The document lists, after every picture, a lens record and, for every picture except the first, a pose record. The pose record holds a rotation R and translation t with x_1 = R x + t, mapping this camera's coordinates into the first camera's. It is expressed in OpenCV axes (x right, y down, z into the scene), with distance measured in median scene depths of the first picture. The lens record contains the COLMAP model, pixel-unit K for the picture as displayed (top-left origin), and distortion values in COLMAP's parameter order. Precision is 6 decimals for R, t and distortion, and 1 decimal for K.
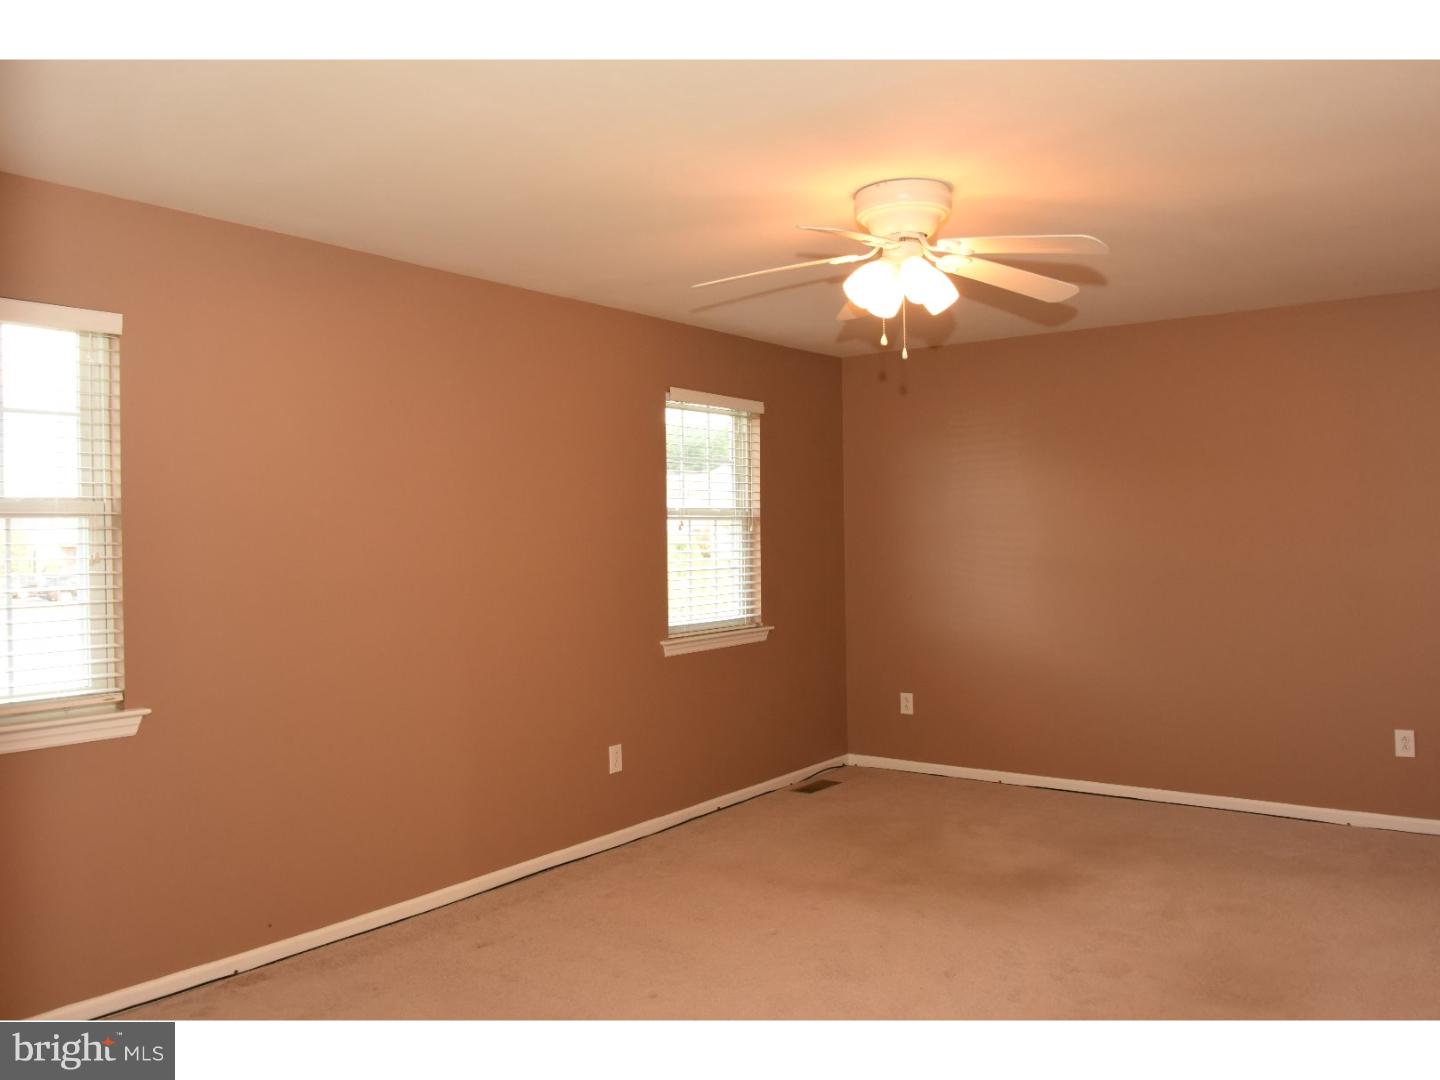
lens RADIAL K [[1123.7, 0, 720.7], [0, 1123.7, 534.9], [0, 0, 1]] dist [-0.032175, -0.023490]
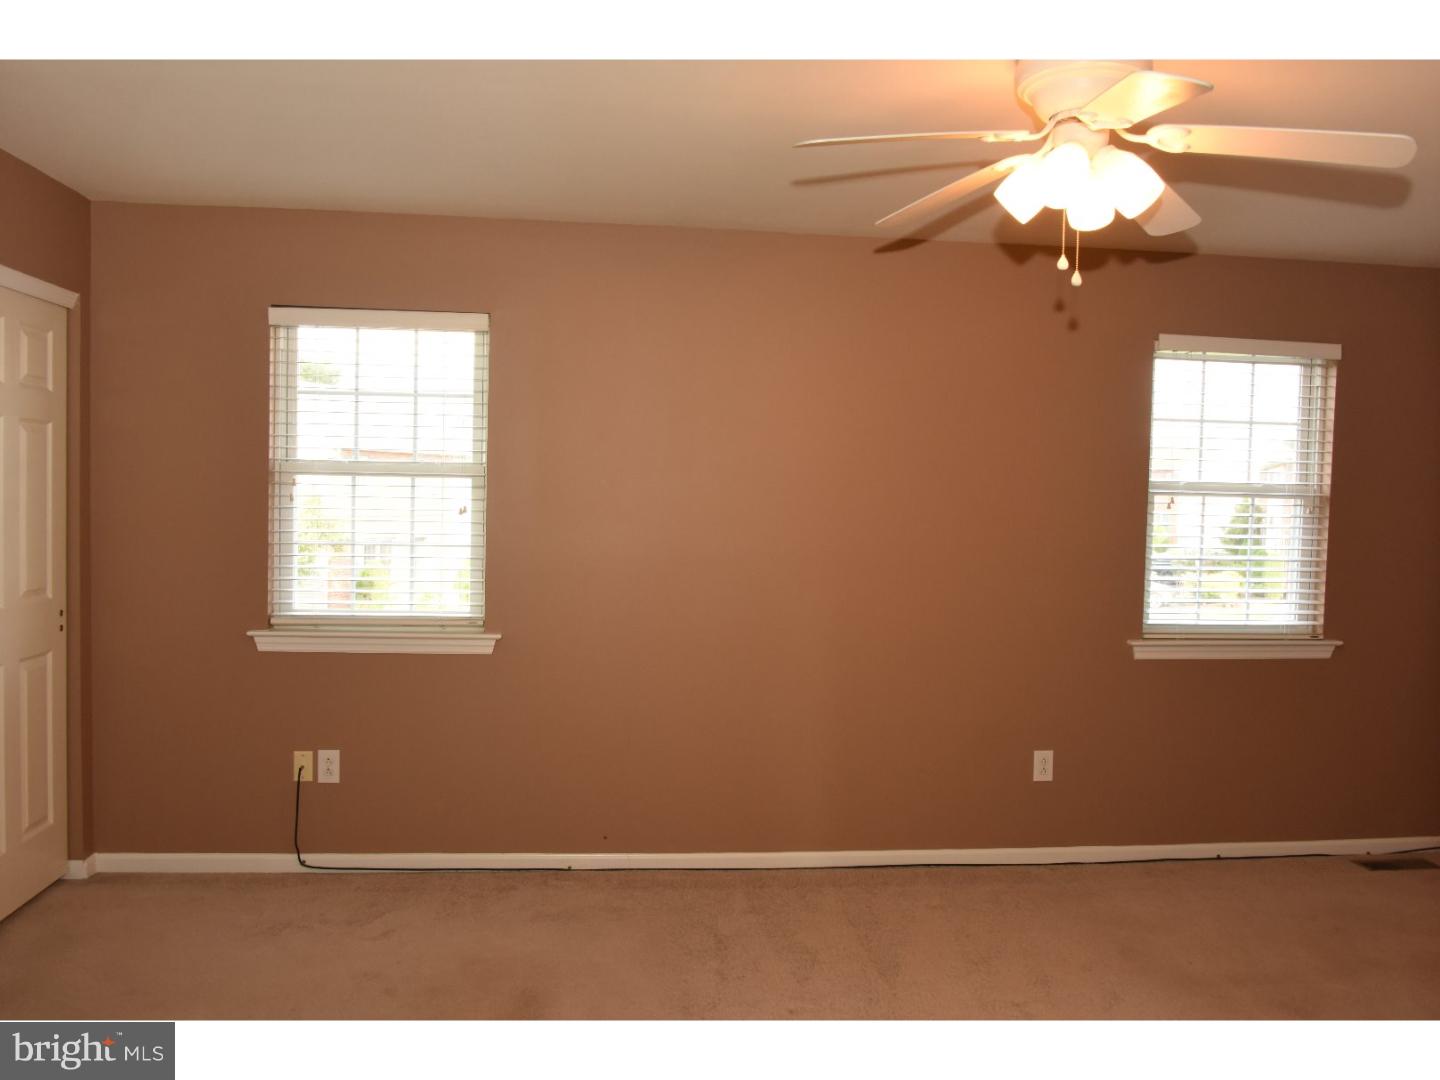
lens RADIAL K [[1123.7, 0, 718.0], [0, 1123.7, 528.8], [0, 0, 1]] dist [-0.032175, -0.023490]
pose [[0.677915, 0.052929, -0.733233, 0.340090], [-0.033638, 0.998593, 0.040983, -0.011851], [0.734370, -0.003119, 0.678742, 0.204255]]
